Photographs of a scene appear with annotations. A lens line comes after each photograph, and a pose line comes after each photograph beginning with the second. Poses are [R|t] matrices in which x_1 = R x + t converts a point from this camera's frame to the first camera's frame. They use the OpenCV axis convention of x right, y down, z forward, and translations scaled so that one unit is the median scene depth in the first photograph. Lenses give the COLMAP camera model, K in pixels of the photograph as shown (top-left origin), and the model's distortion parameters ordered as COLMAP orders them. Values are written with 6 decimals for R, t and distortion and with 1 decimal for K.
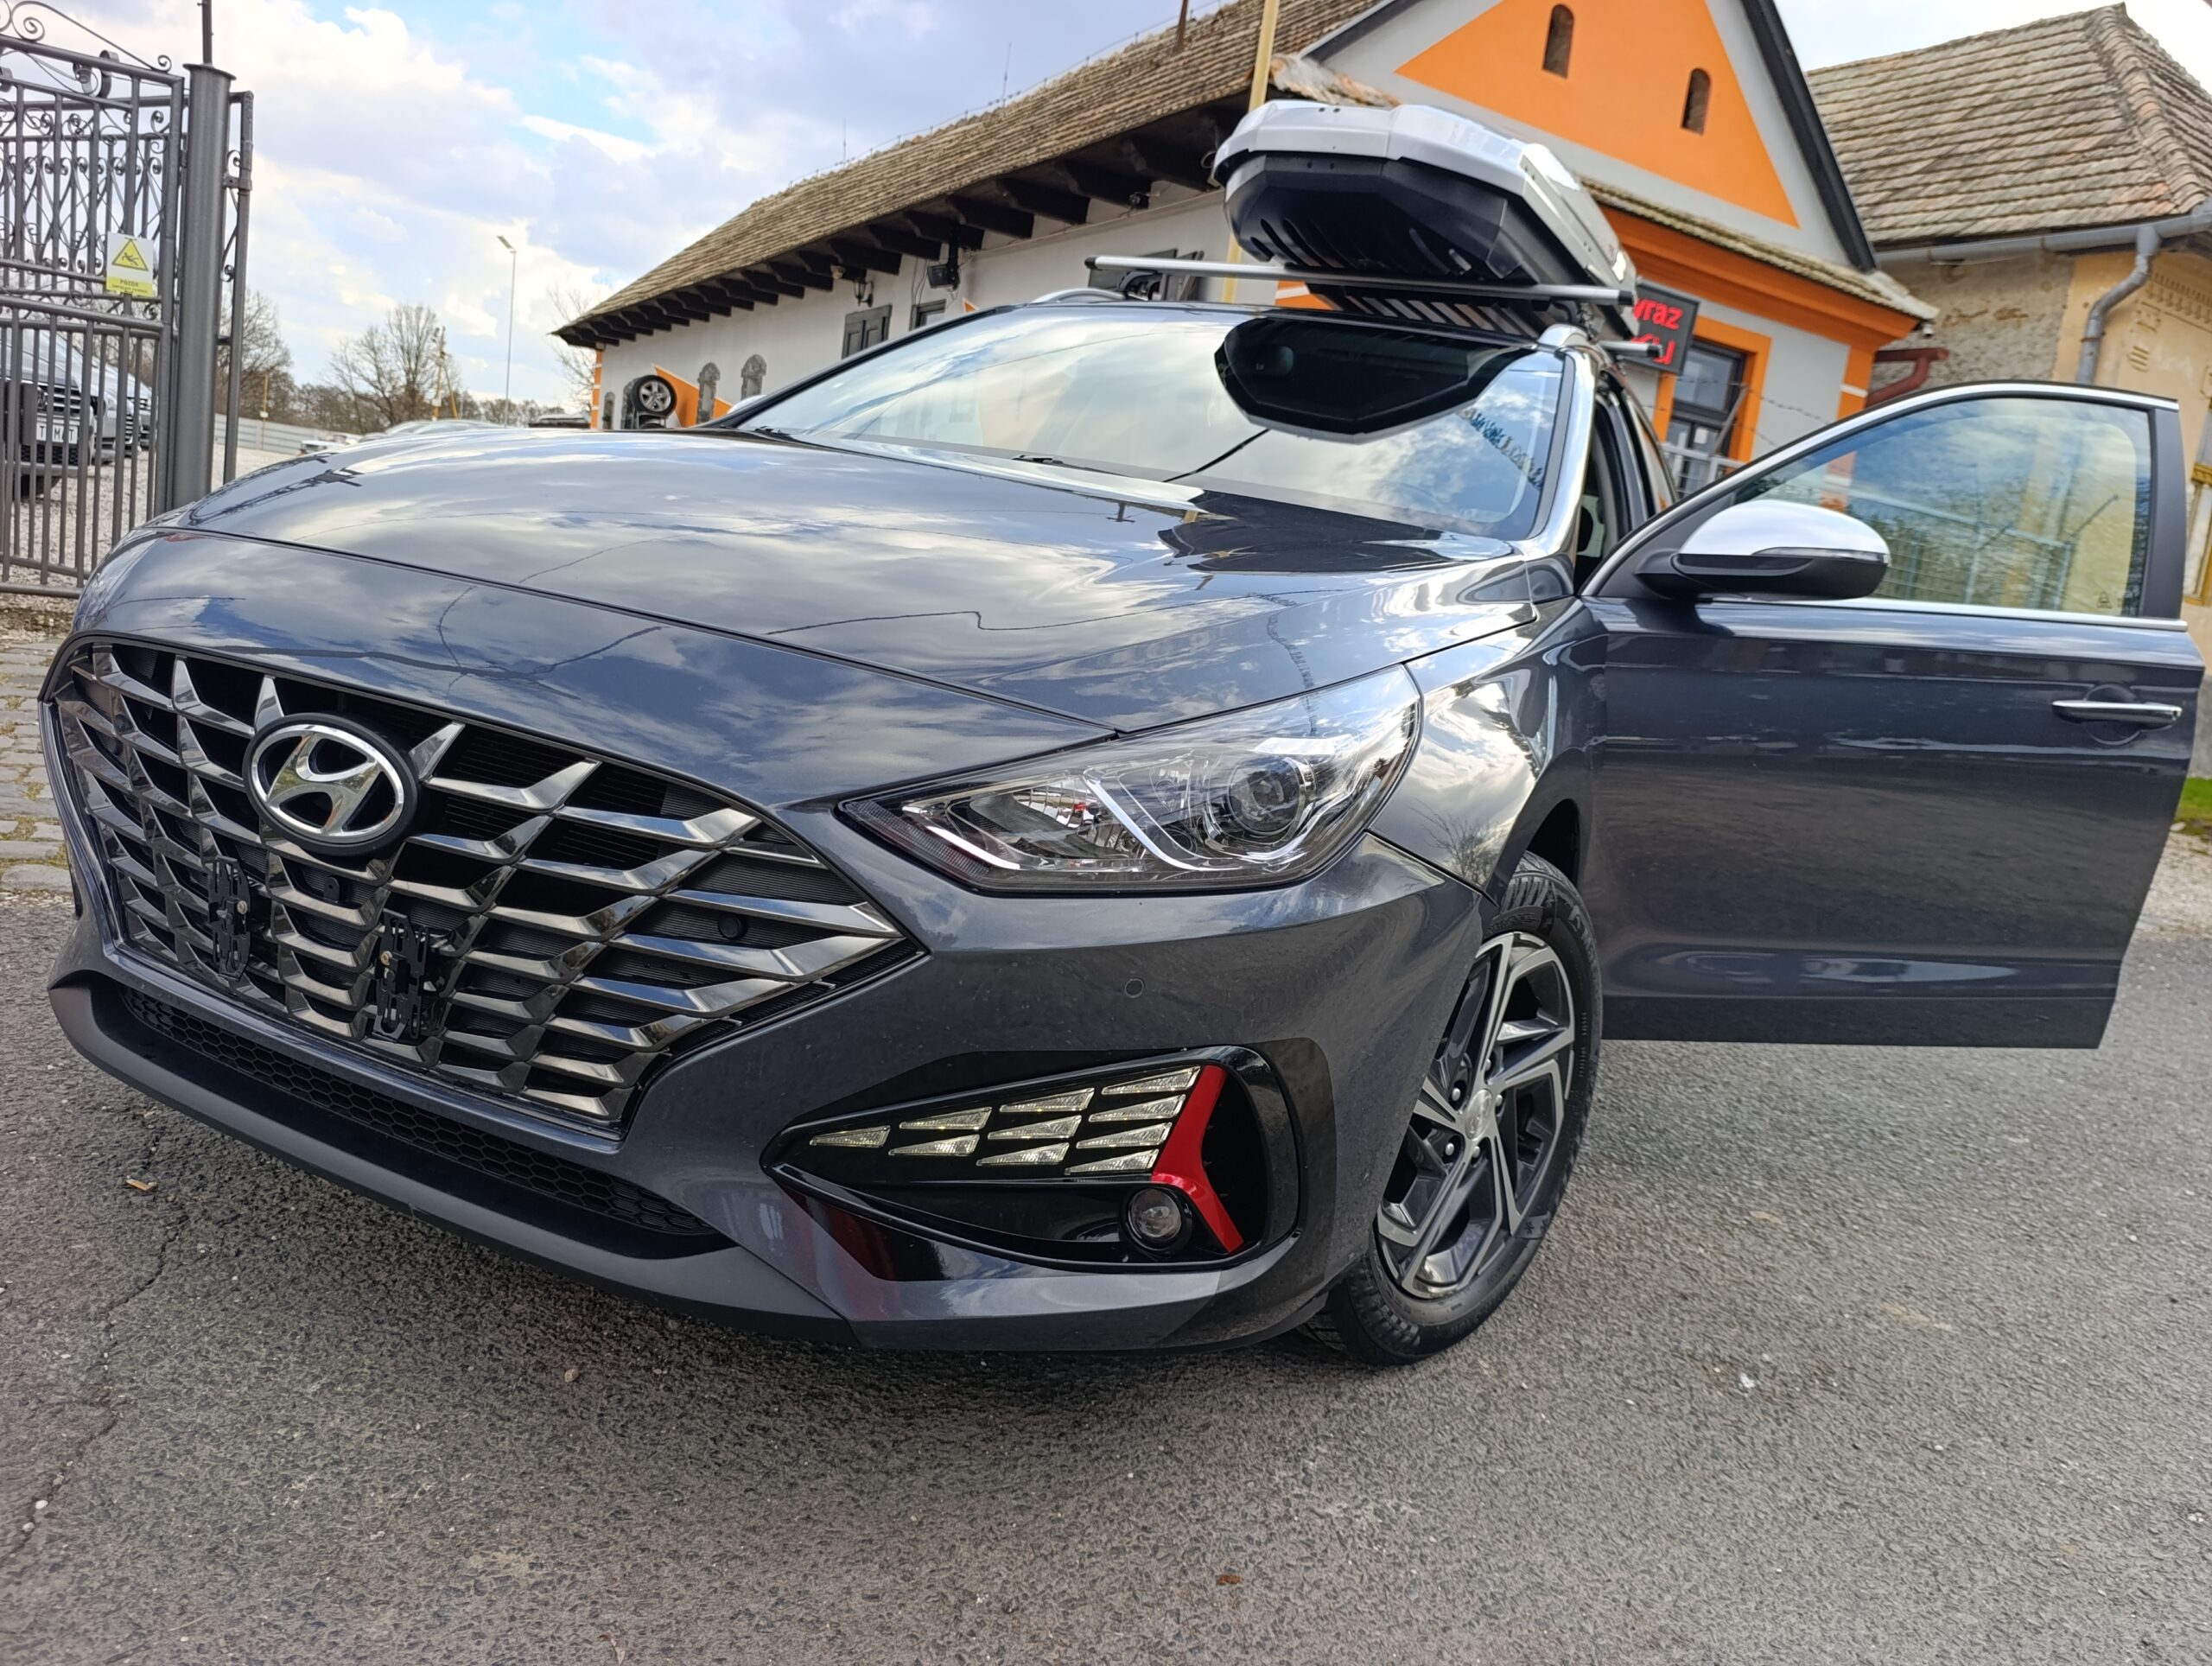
lens RADIAL K [[1525.5, 0, 1101.9], [0, 1525.5, 823.2], [0, 0, 1]] dist [0.000088, -0.008451]
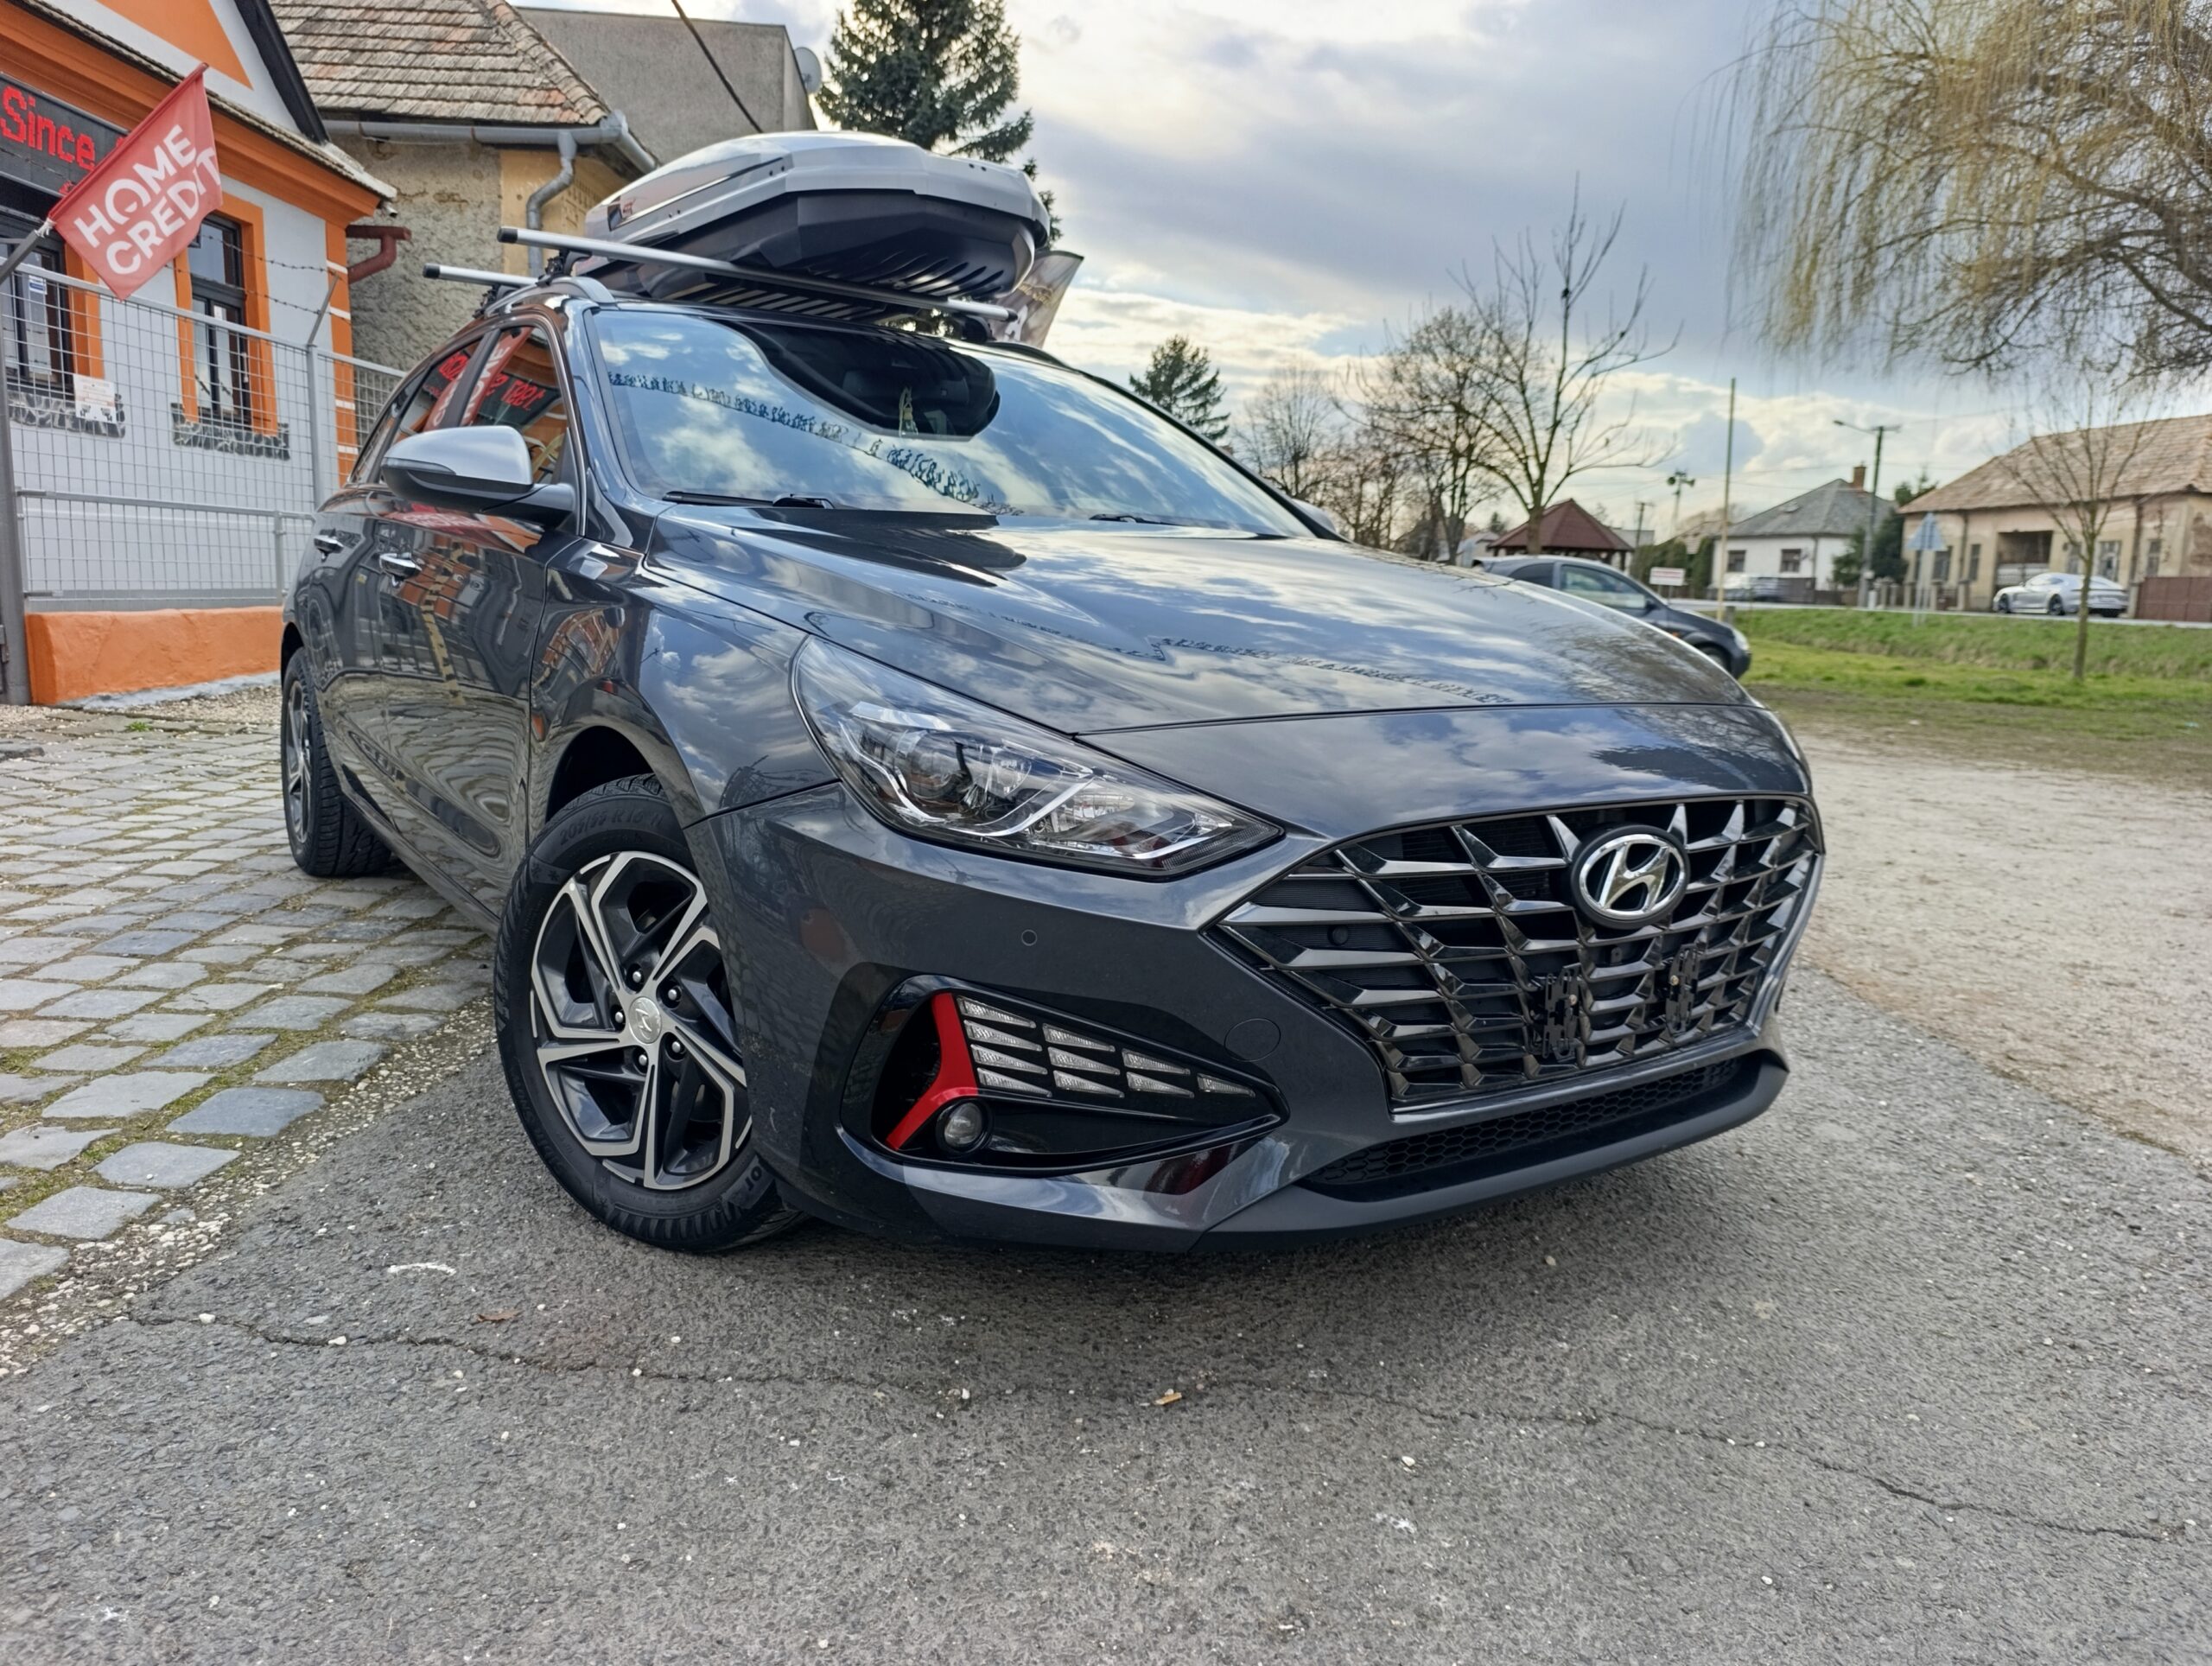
lens RADIAL K [[1487.3, 0, 1103.1], [0, 1487.3, 865.7], [0, 0, 1]] dist [0.003947, 0.000716]
pose [[0.519633, -0.278262, 0.807807, -0.153052], [0.174665, 0.960108, 0.218369, -0.034099], [-0.836345, 0.027624, 0.547507, 0.058308]]
